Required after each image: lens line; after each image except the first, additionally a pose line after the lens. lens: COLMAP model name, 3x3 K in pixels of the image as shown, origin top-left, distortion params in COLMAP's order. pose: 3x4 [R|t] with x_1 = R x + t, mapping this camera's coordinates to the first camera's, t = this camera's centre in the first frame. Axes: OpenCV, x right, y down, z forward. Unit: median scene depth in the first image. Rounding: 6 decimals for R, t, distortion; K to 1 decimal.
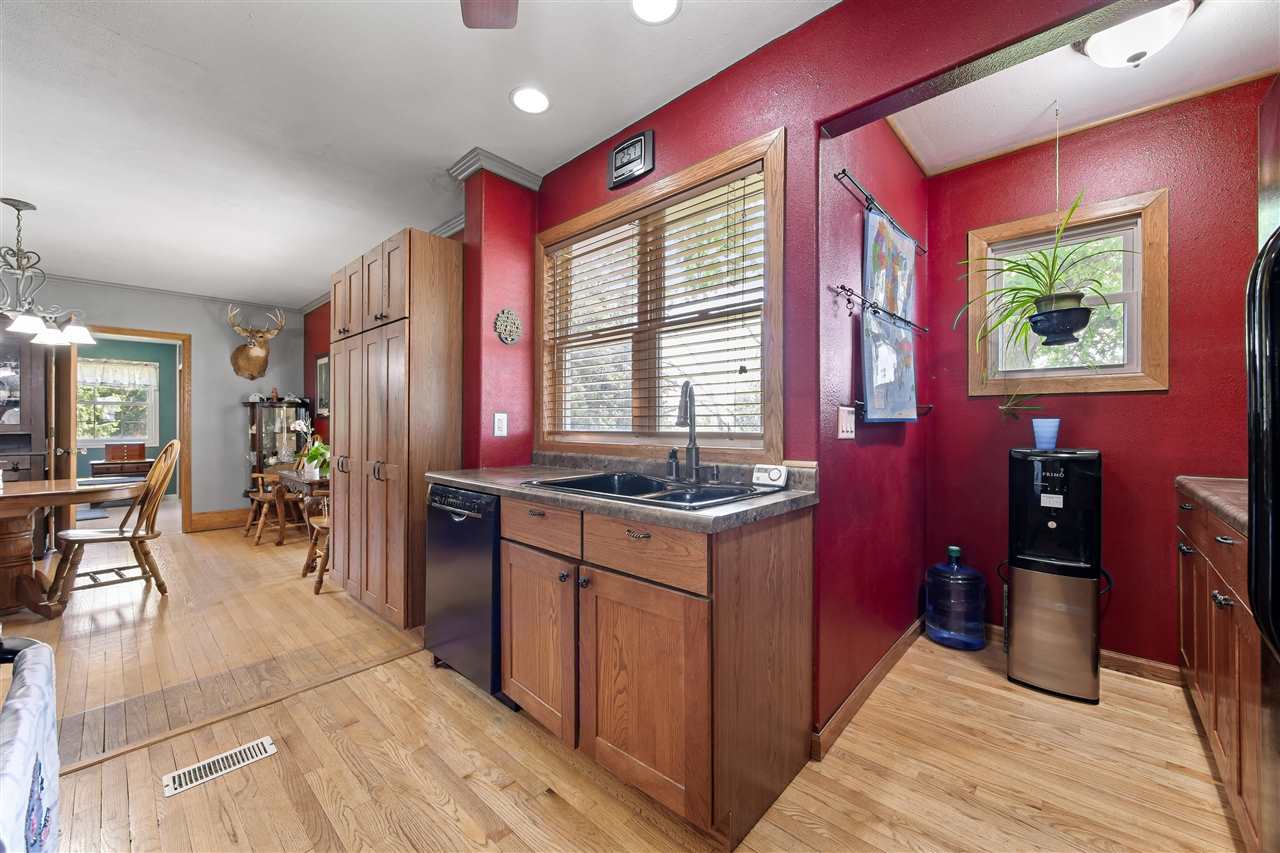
lens RADIAL K [[500.9, 0, 643.6], [0, 500.9, 424.1], [0, 0, 1]] dist [-0.000399, 0.000273]
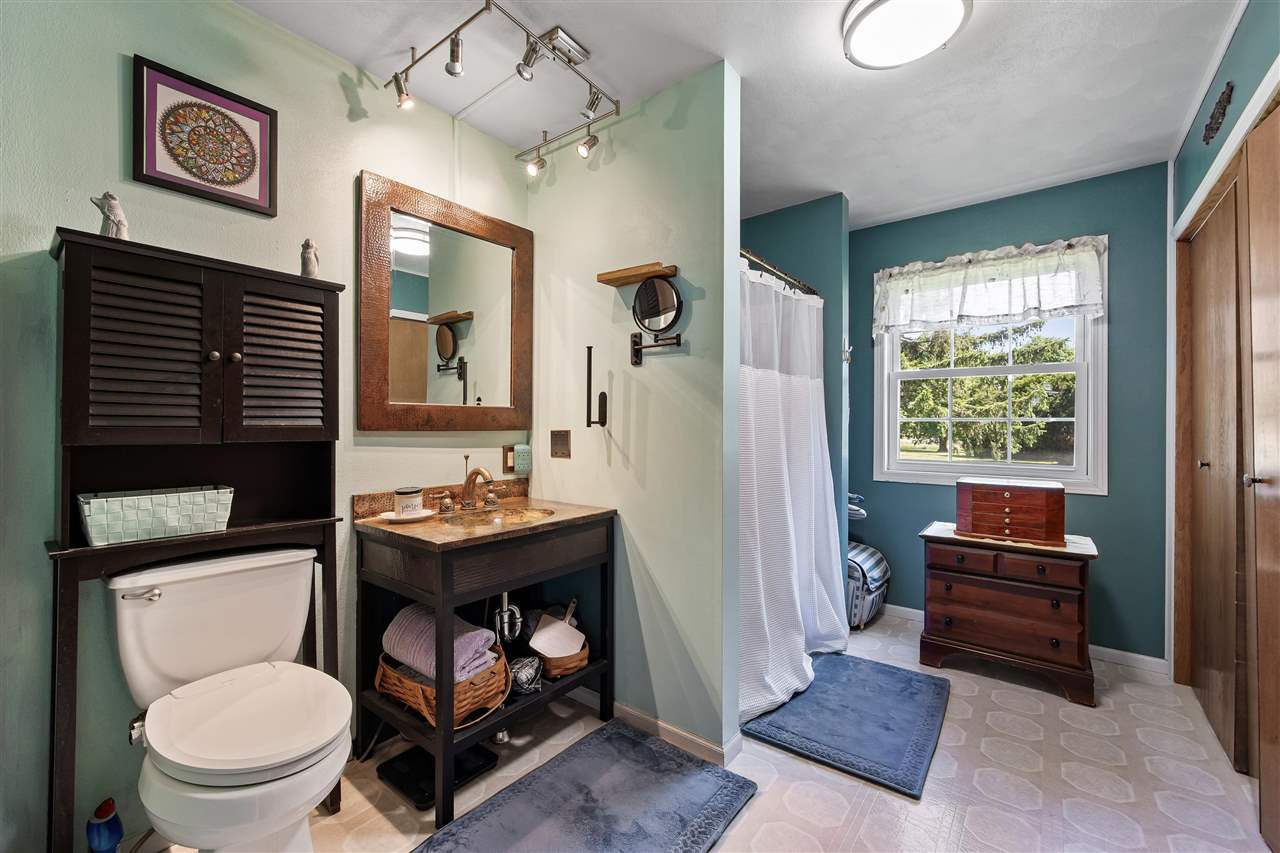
lens RADIAL K [[500.9, 0, 633.2], [0, 500.9, 426.2], [0, 0, 1]] dist [-0.000399, 0.000273]
pose [[0.059210, 0.002125, -0.998243, -0.939072], [-0.000558, 0.999998, 0.002095, -0.000779], [0.998245, 0.000433, 0.059211, 0.954898]]
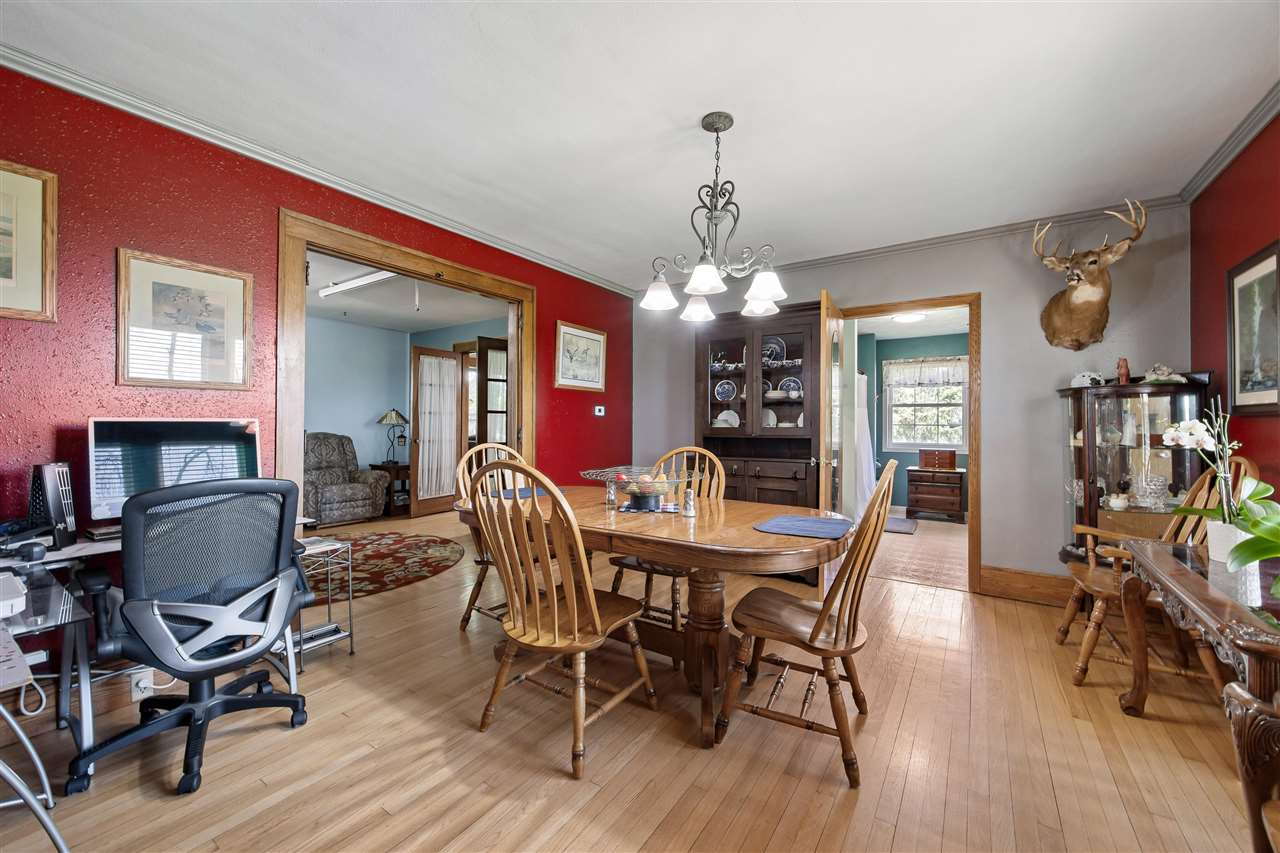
lens RADIAL K [[500.9, 0, 636.2], [0, 500.9, 420.9], [0, 0, 1]] dist [-0.000399, 0.000273]
pose [[0.153410, -0.008480, -0.988126, -0.313706], [-0.006458, 0.999933, -0.009584, -0.000010], [0.988142, 0.007852, 0.153345, 0.438476]]
